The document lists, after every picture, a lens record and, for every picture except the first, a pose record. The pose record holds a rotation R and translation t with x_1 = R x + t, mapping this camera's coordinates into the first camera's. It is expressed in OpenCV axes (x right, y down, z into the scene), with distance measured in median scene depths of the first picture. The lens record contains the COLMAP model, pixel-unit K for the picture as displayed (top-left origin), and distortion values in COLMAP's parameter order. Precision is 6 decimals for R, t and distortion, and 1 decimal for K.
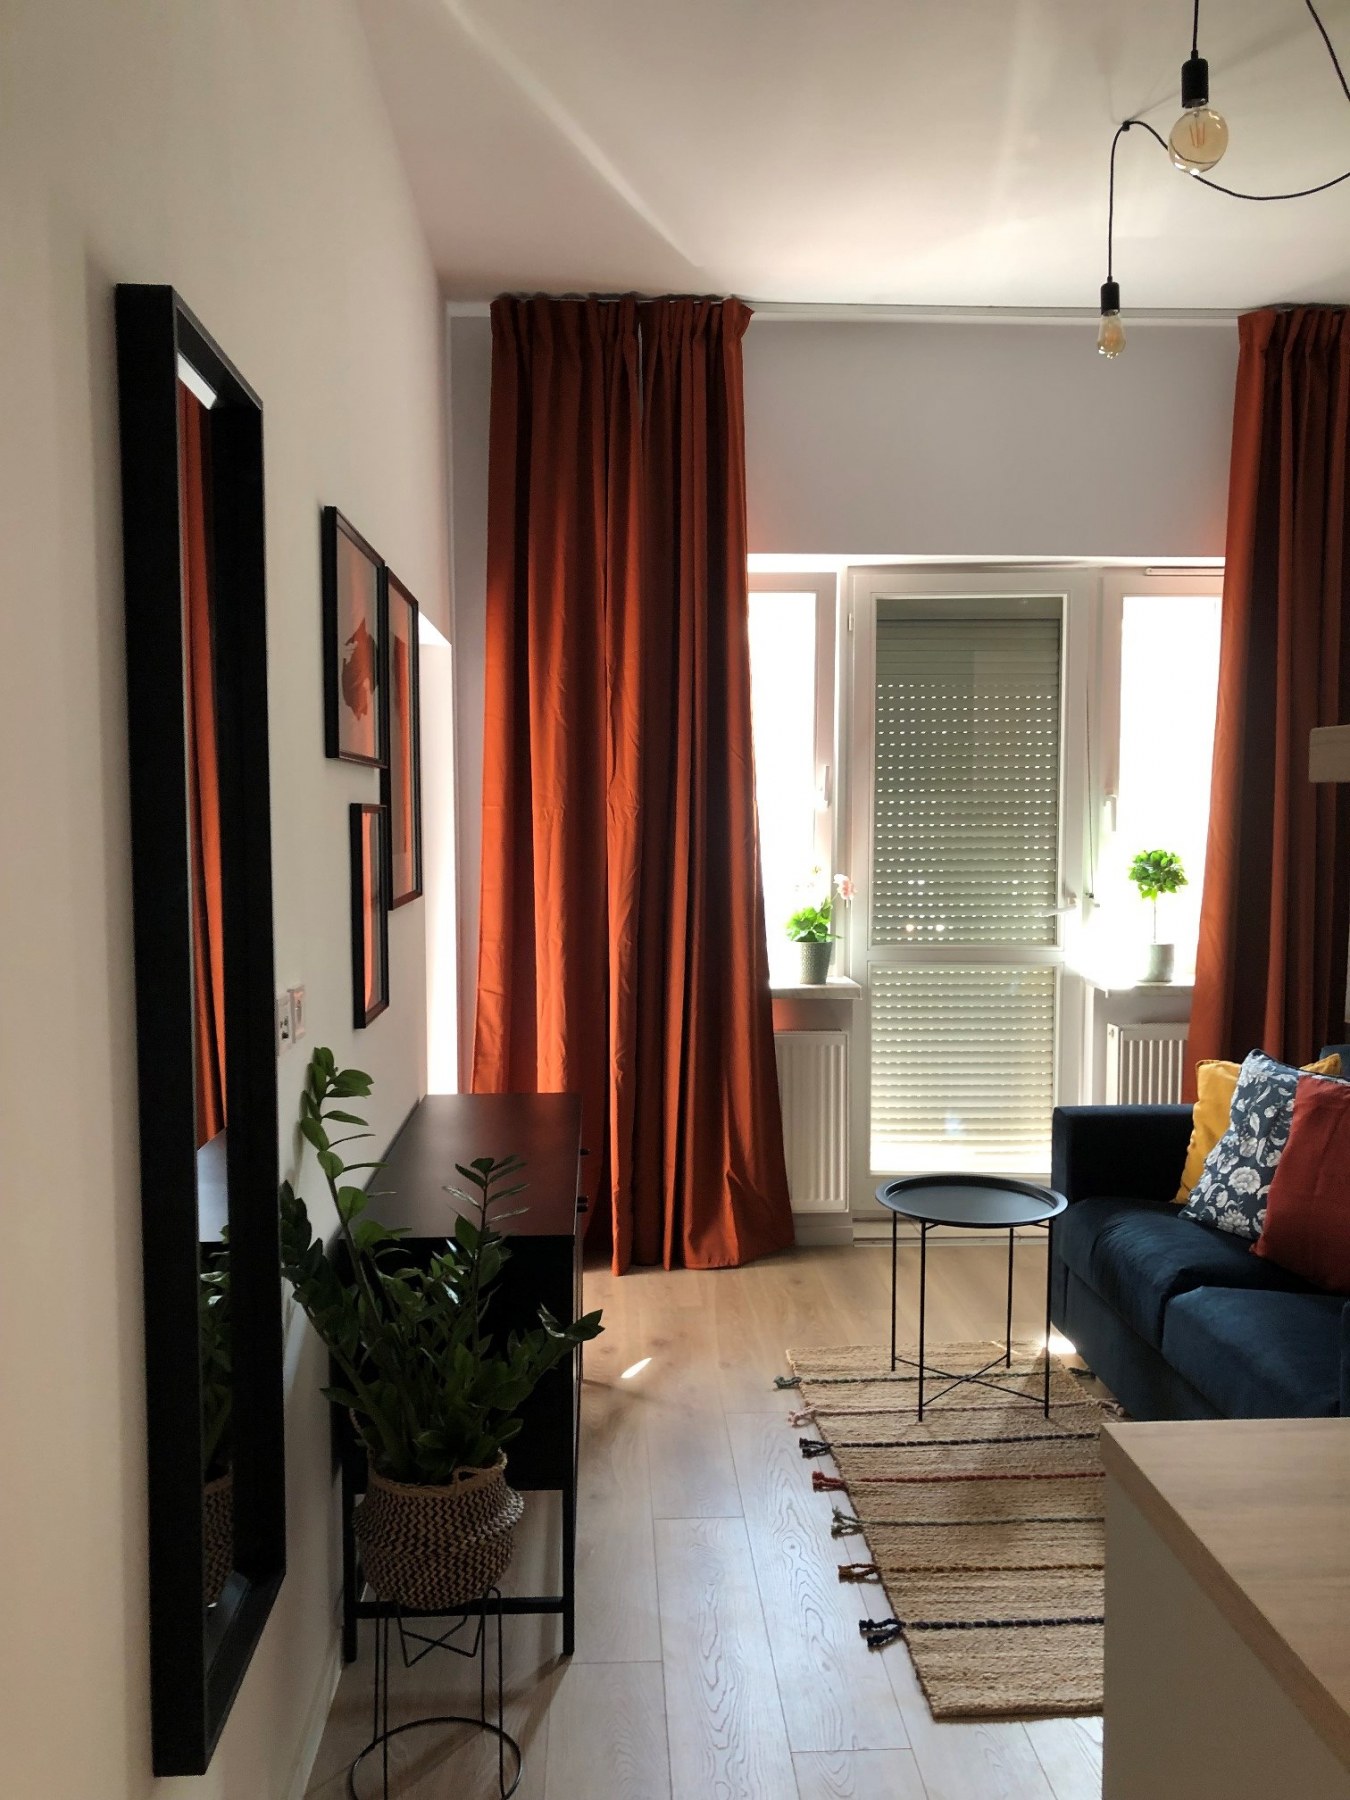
lens RADIAL K [[1482.4, 0, 655.5], [0, 1482.4, 907.6], [0, 0, 1]] dist [0.014113, 0.001969]
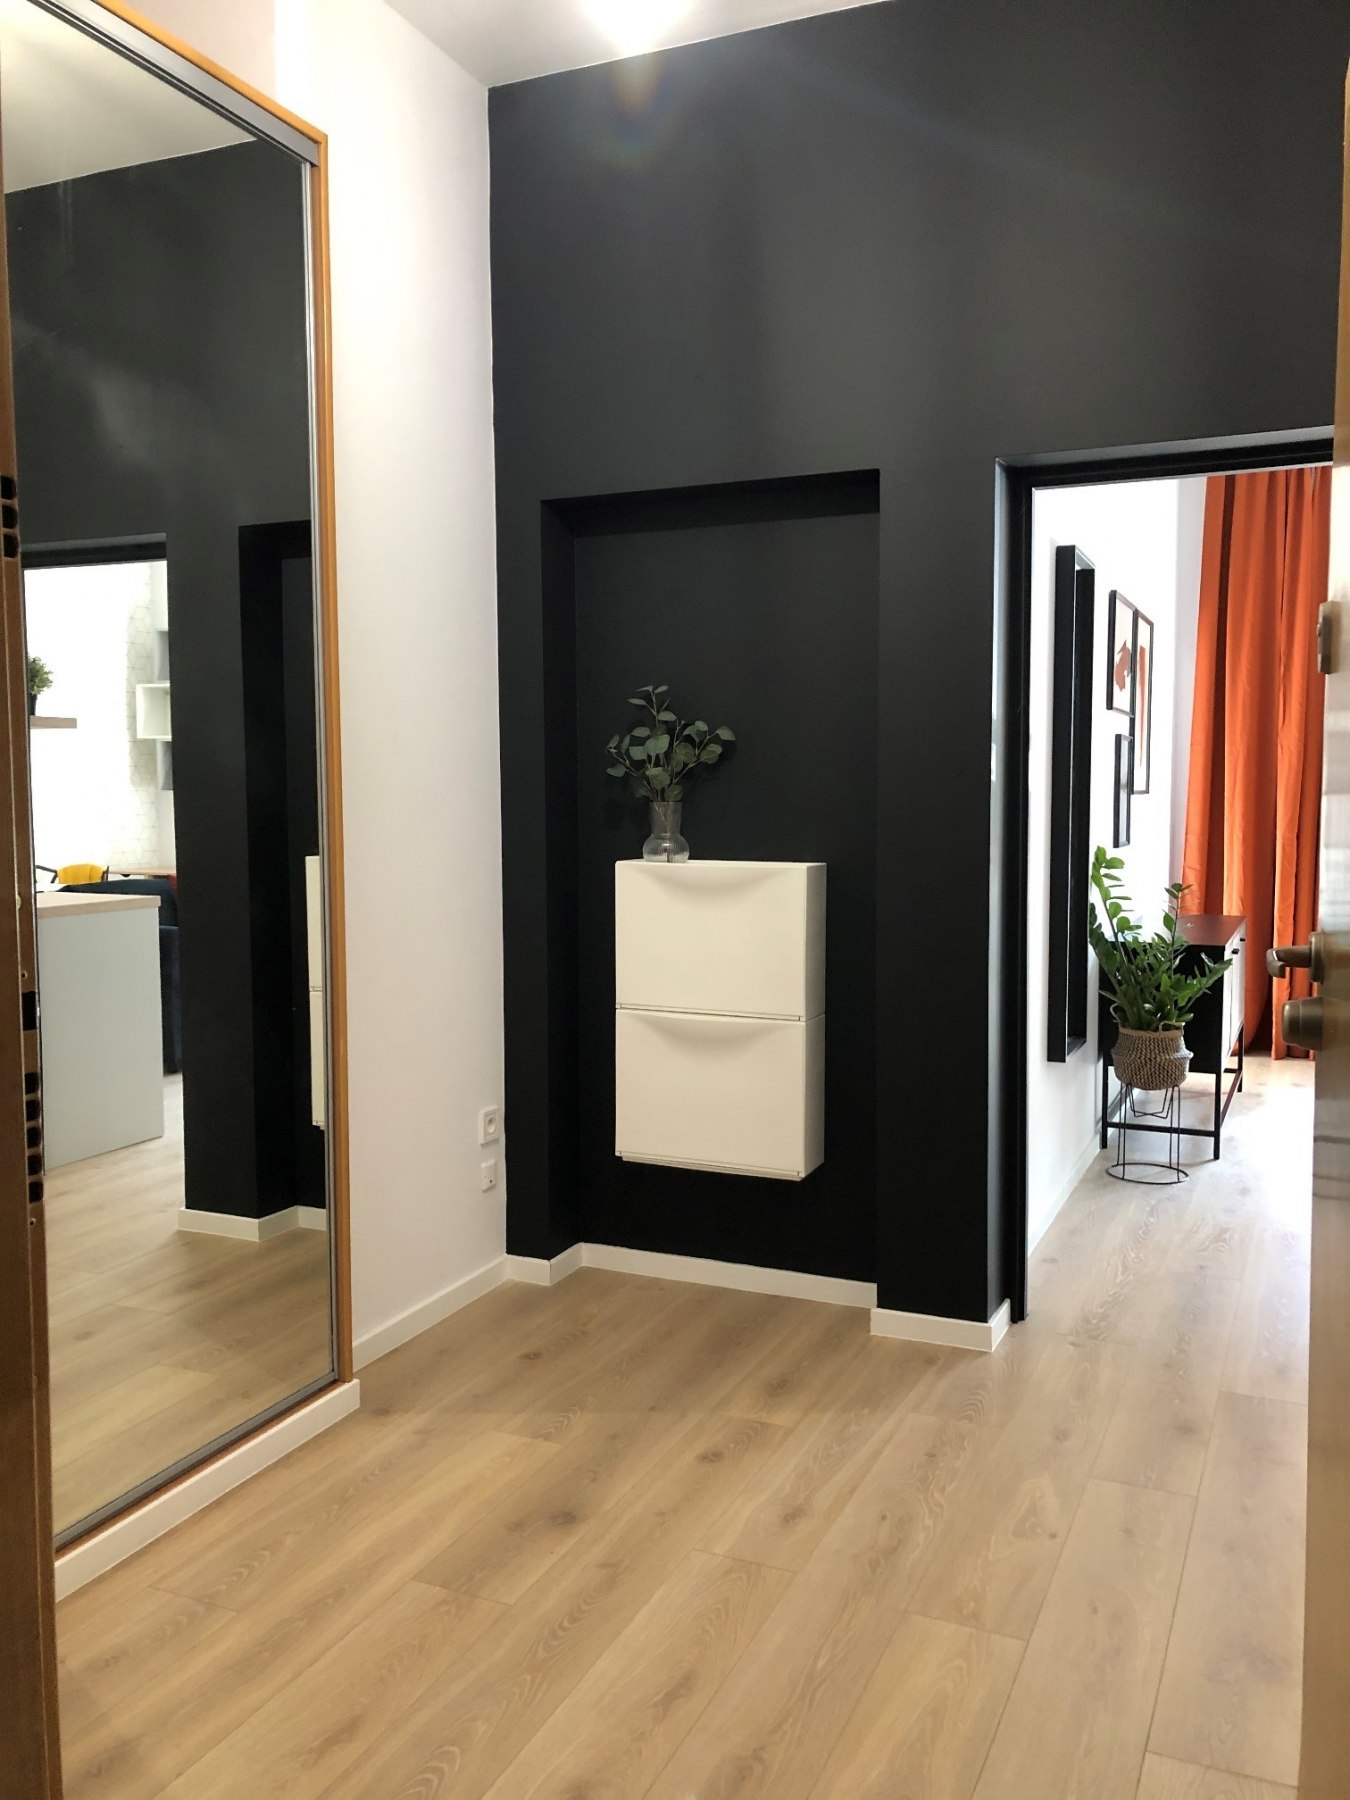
lens RADIAL K [[1462.5, 0, 675.0], [0, 1462.5, 900.0], [0, 0, 1]] dist [0.011315, 0.021758]
pose [[0.895234, 0.035547, -0.444176, 0.079033], [-0.030428, 0.999363, 0.018649, 0.072912], [0.444556, -0.003180, 0.895746, -0.558045]]
